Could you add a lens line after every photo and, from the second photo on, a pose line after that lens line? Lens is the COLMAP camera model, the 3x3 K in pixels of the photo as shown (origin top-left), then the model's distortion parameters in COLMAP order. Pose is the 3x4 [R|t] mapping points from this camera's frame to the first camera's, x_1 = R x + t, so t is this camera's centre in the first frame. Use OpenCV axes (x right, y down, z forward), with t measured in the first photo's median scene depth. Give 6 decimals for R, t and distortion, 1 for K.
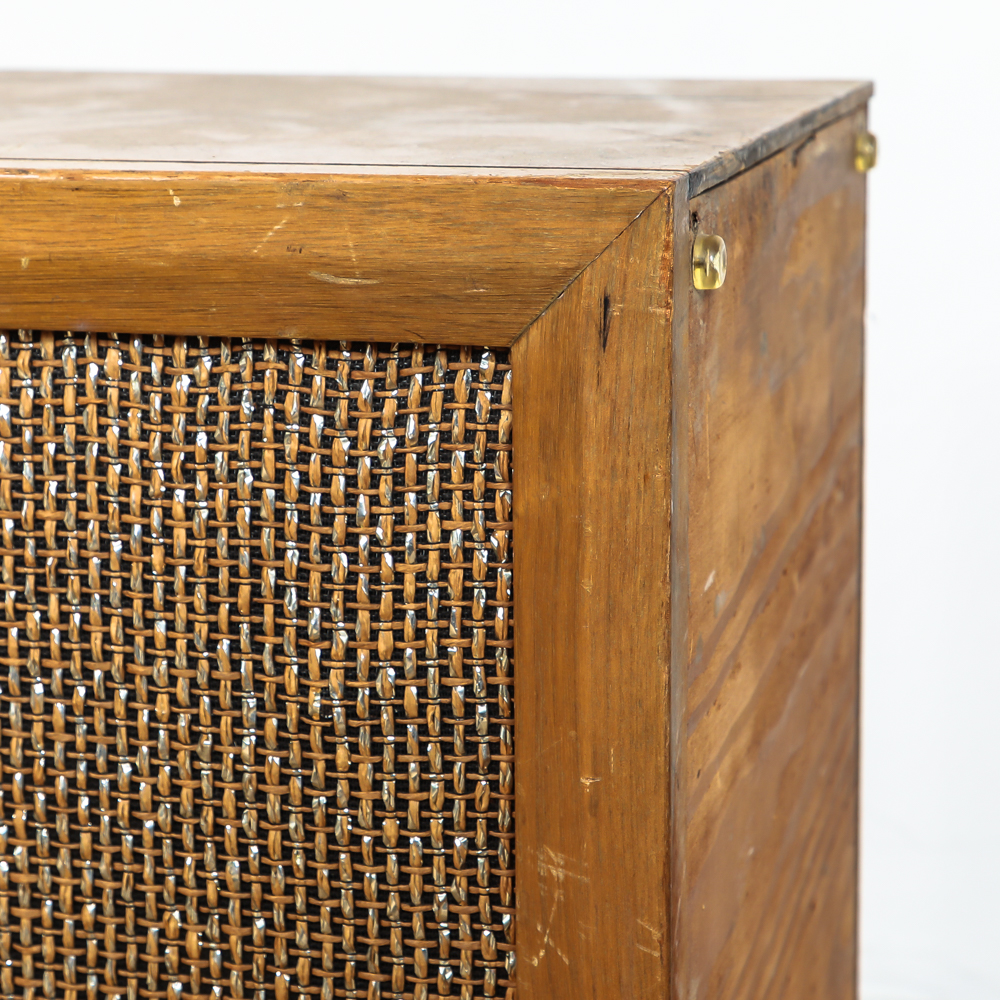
lens RADIAL K [[2979.3, 0, 490.5], [0, 2979.3, 492.8], [0, 0, 1]] dist [-0.012216, 0.000000]
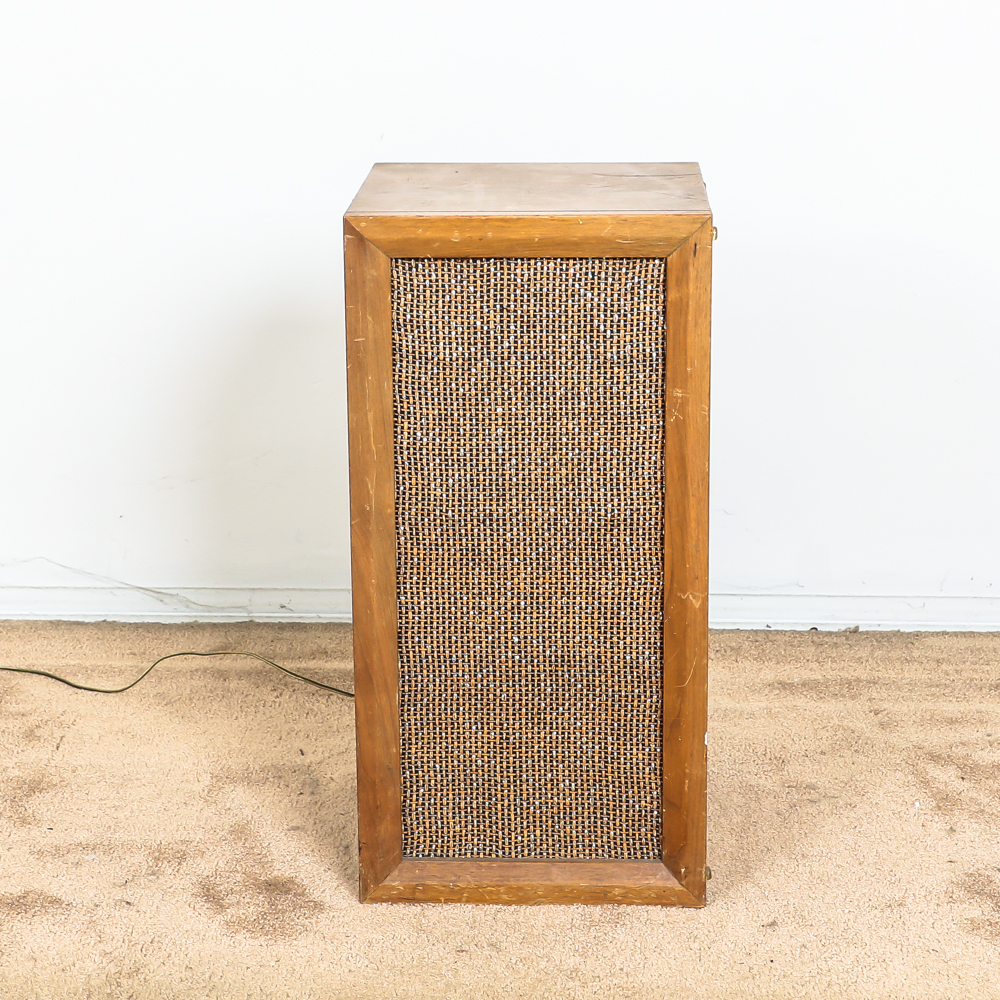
lens RADIAL K [[2640.8, 0, 506.0], [0, 2640.8, 504.4], [0, 0, 1]] dist [-0.001466, 0.000000]
pose [[0.972958, -0.058504, 0.223449, -0.935167], [0.047554, 0.997403, 0.054083, 0.071790], [-0.226033, -0.041994, 0.973214, -2.192676]]
